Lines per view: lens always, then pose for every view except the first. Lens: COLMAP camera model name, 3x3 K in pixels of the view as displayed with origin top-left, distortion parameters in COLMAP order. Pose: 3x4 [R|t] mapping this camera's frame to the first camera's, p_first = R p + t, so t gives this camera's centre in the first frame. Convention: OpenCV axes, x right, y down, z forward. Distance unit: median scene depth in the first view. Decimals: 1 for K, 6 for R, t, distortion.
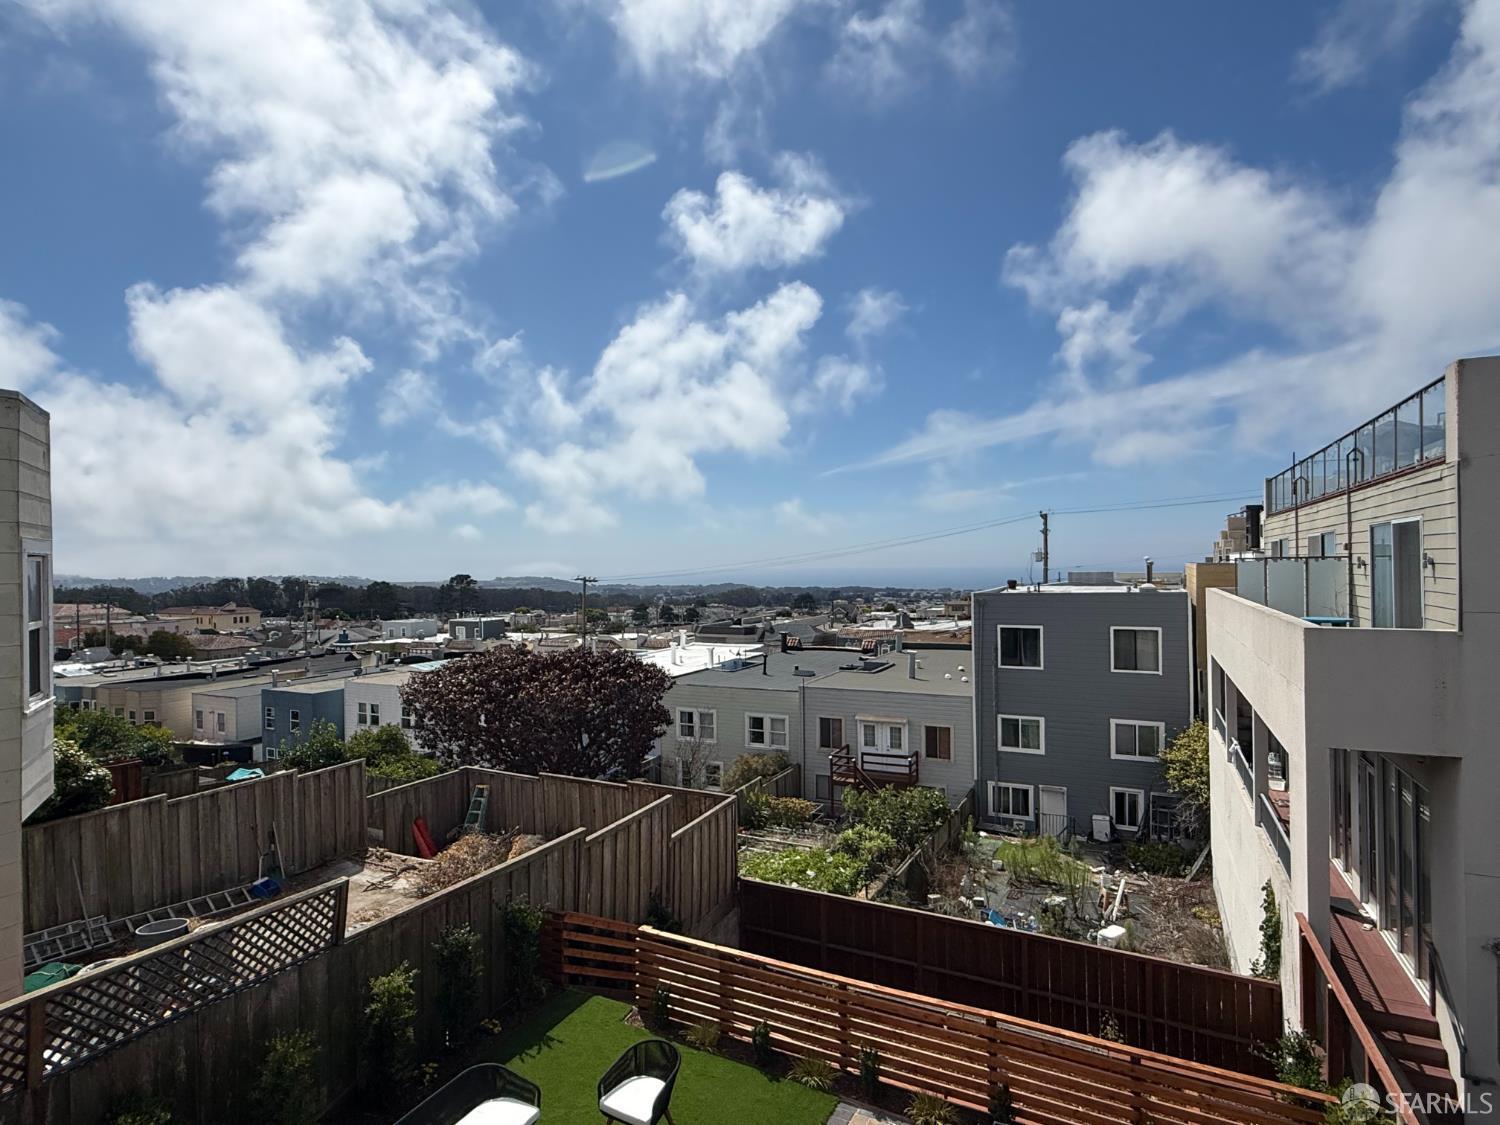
lens RADIAL K [[789.9, 0, 750.0], [0, 789.9, 562.5], [0, 0, 1]] dist [0.000468, 0.000589]
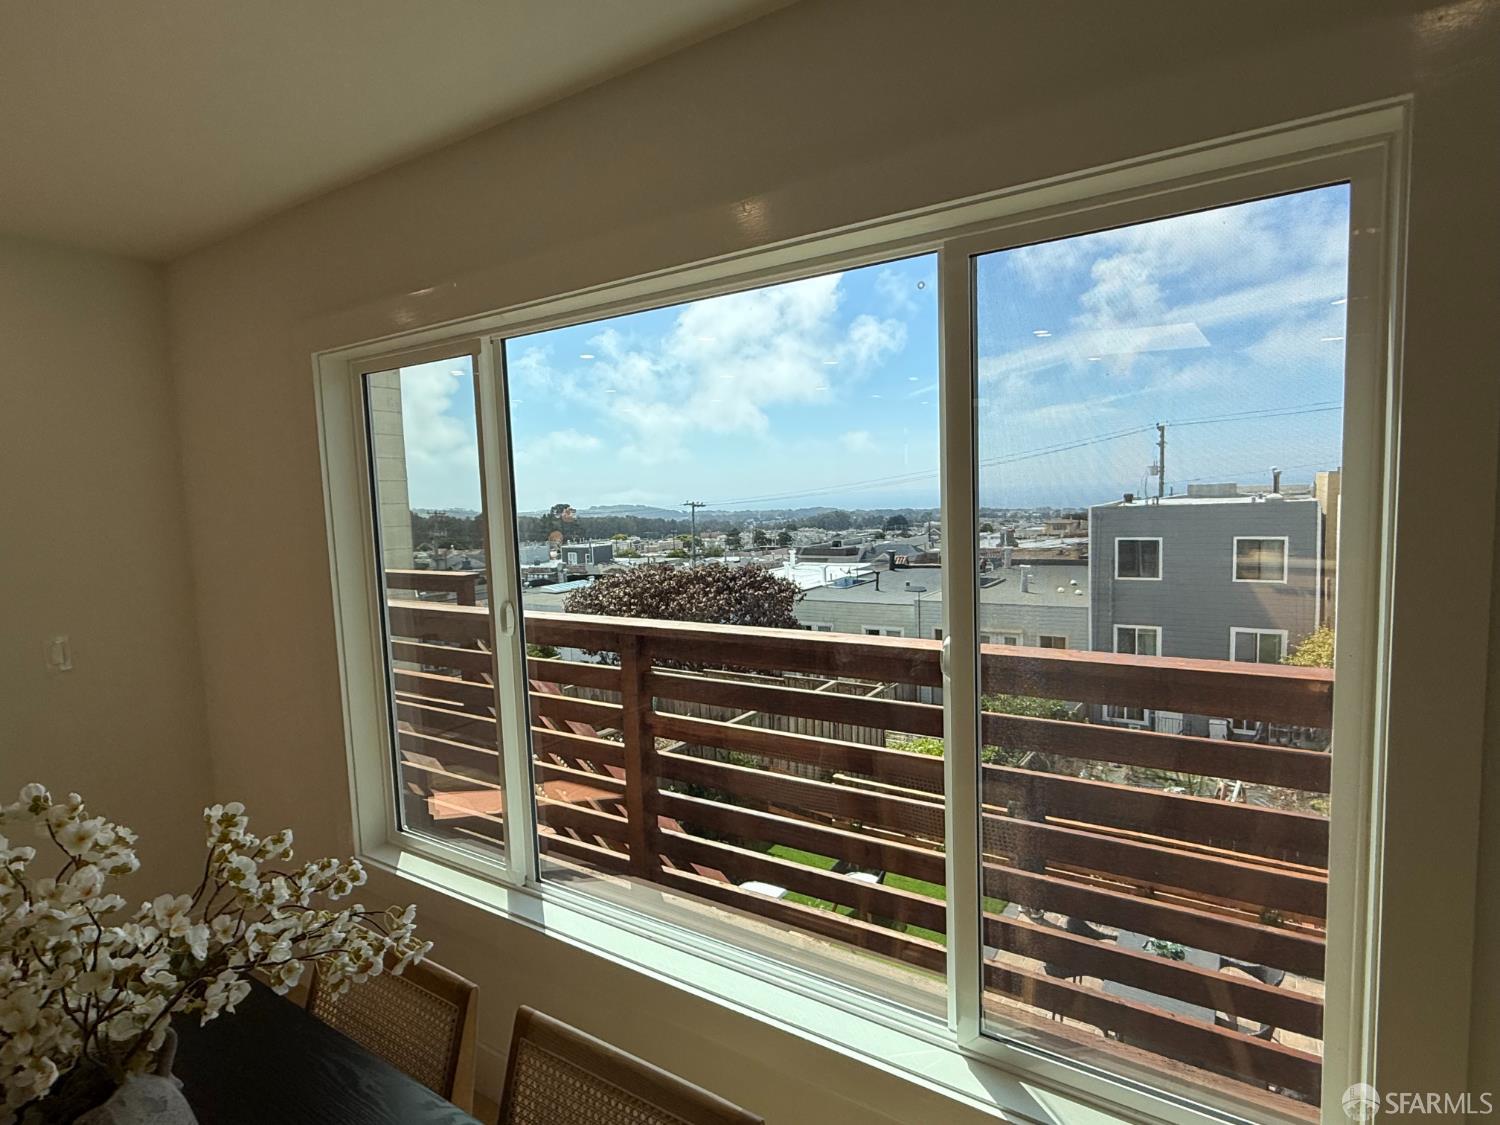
lens RADIAL K [[789.9, 0, 750.0], [0, 789.9, 562.5], [0, 0, 1]] dist [0.000468, 0.000589]
pose [[0.993322, -0.014113, -0.114506, -0.037362], [0.024999, 0.995240, 0.094192, 0.003192], [0.112631, -0.096425, 0.988947, -0.061728]]
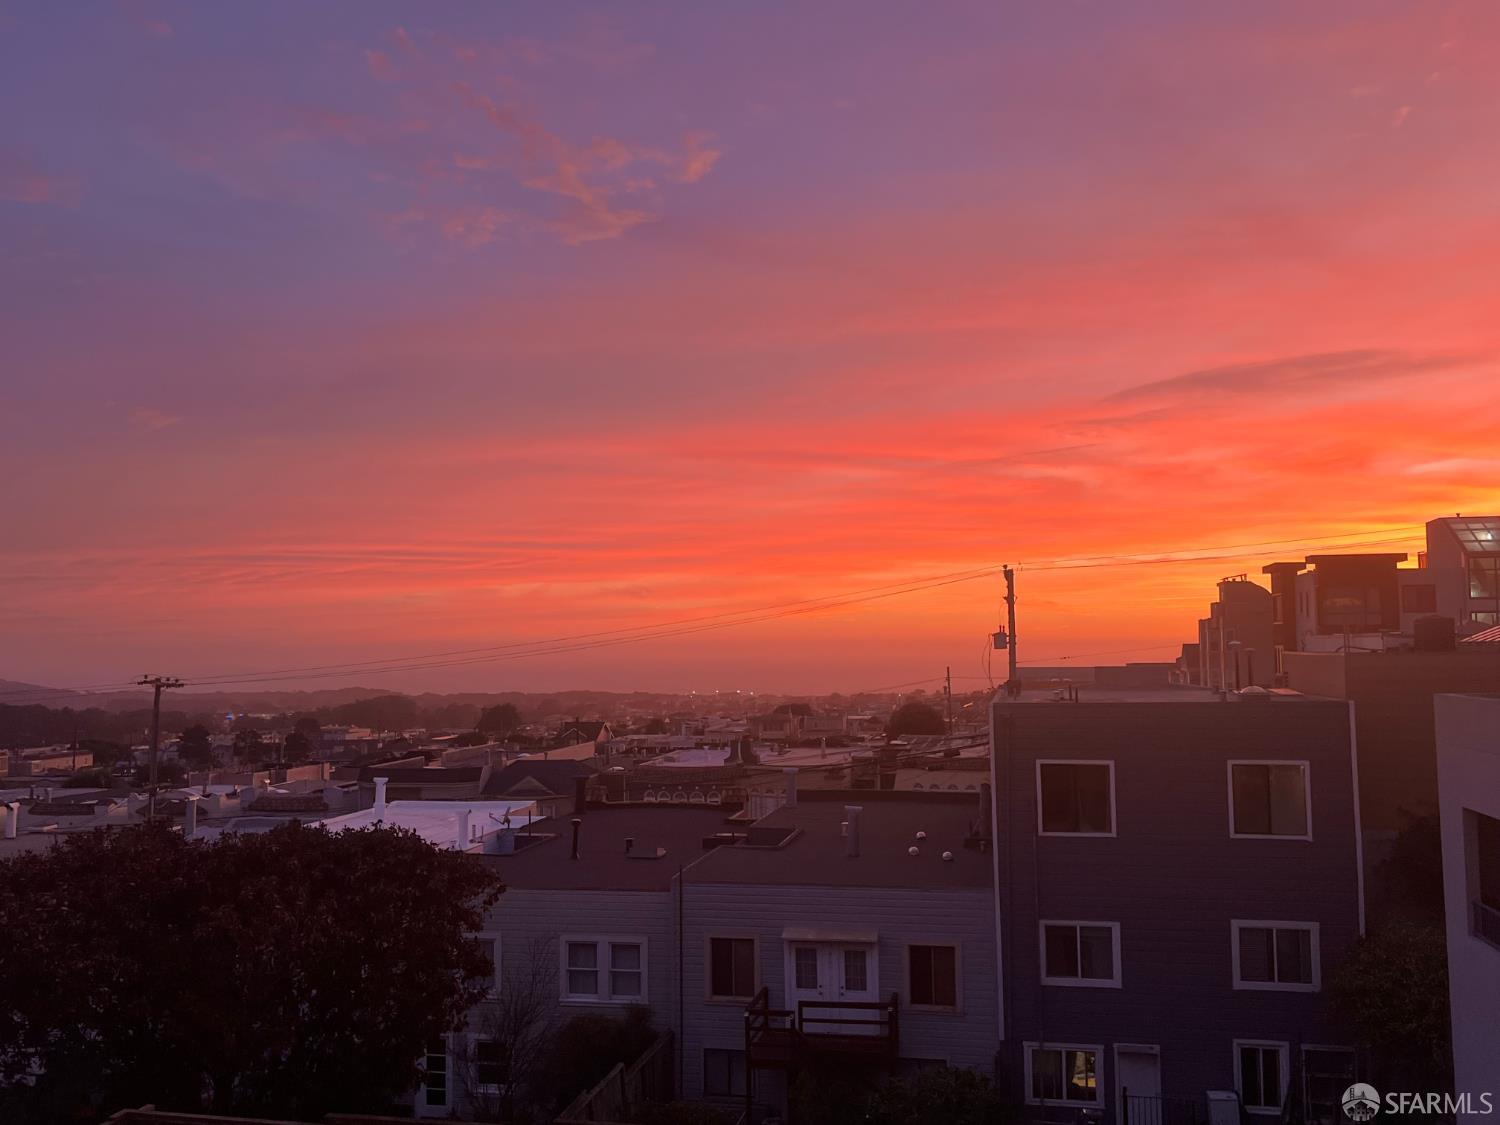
lens RADIAL K [[1344.9, 0, 750.0], [0, 1344.9, 562.5], [0, 0, 1]] dist [0.084121, -0.155827]
pose [[0.968021, 0.018392, 0.250195, -0.130705], [-0.002172, 0.997886, -0.064952, 0.000877], [-0.250861, 0.062331, 0.966014, 0.096435]]
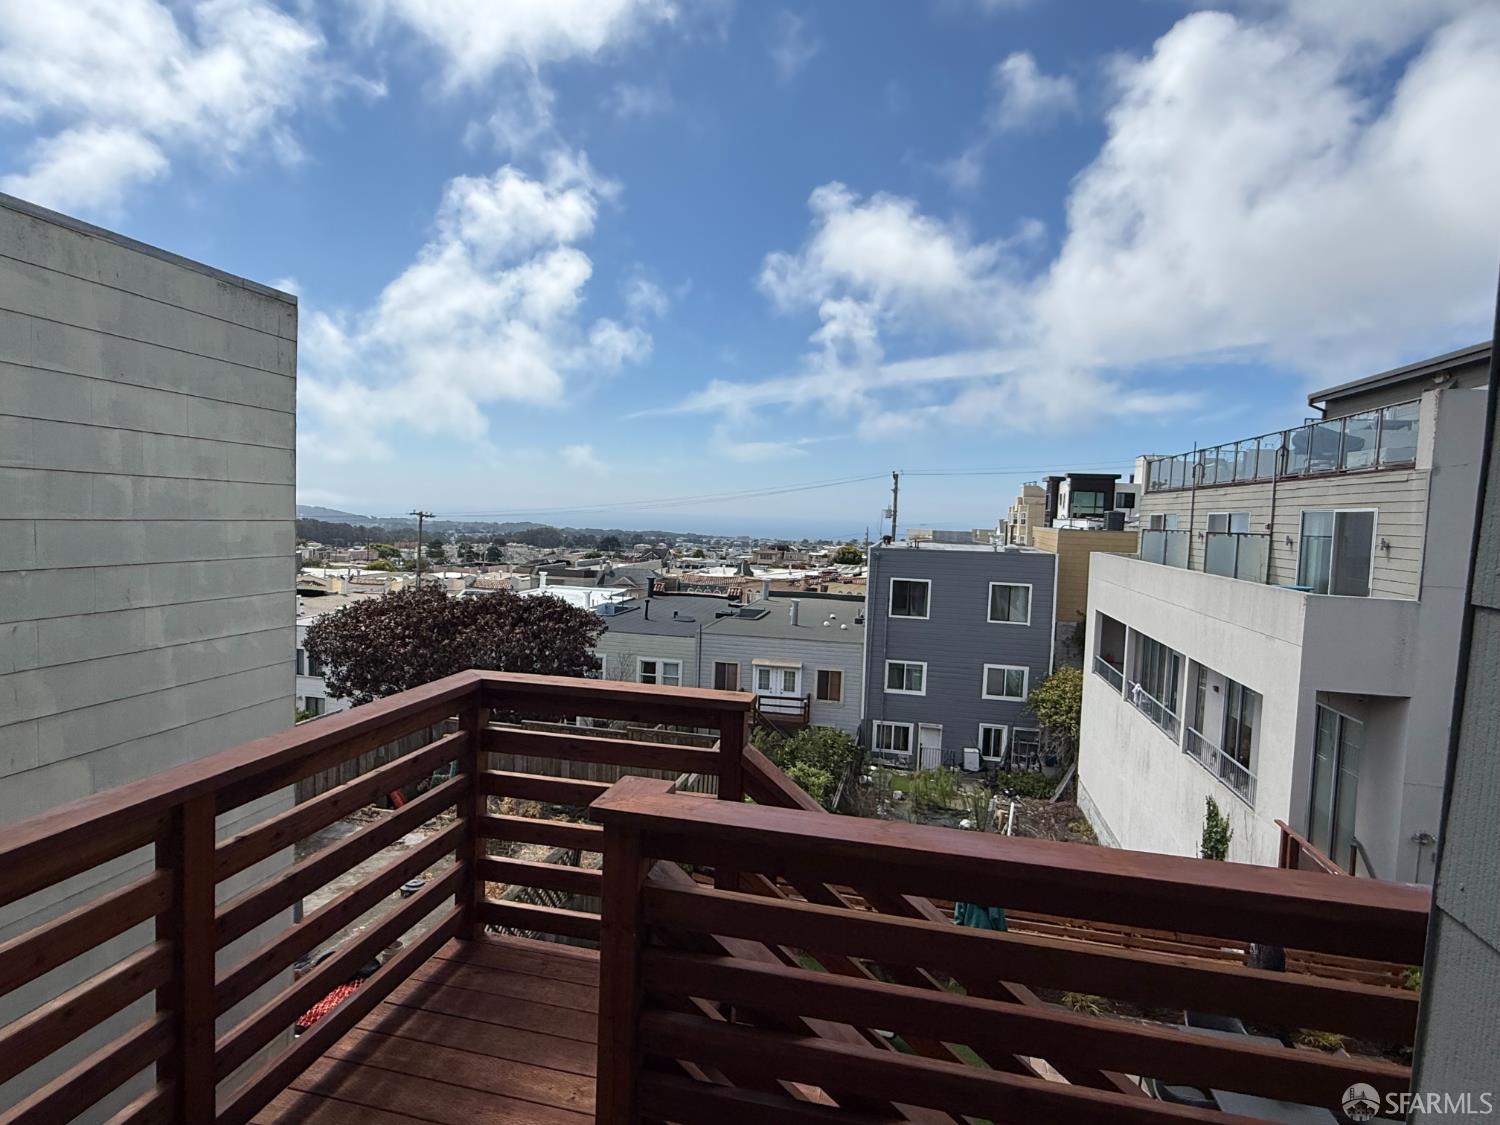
lens RADIAL K [[789.9, 0, 750.0], [0, 789.9, 562.5], [0, 0, 1]] dist [0.000468, 0.000589]
pose [[0.968871, 0.031485, 0.245556, -0.134787], [-0.048717, 0.996733, 0.064418, -0.001740], [-0.242726, -0.074375, 0.967240, 0.004812]]
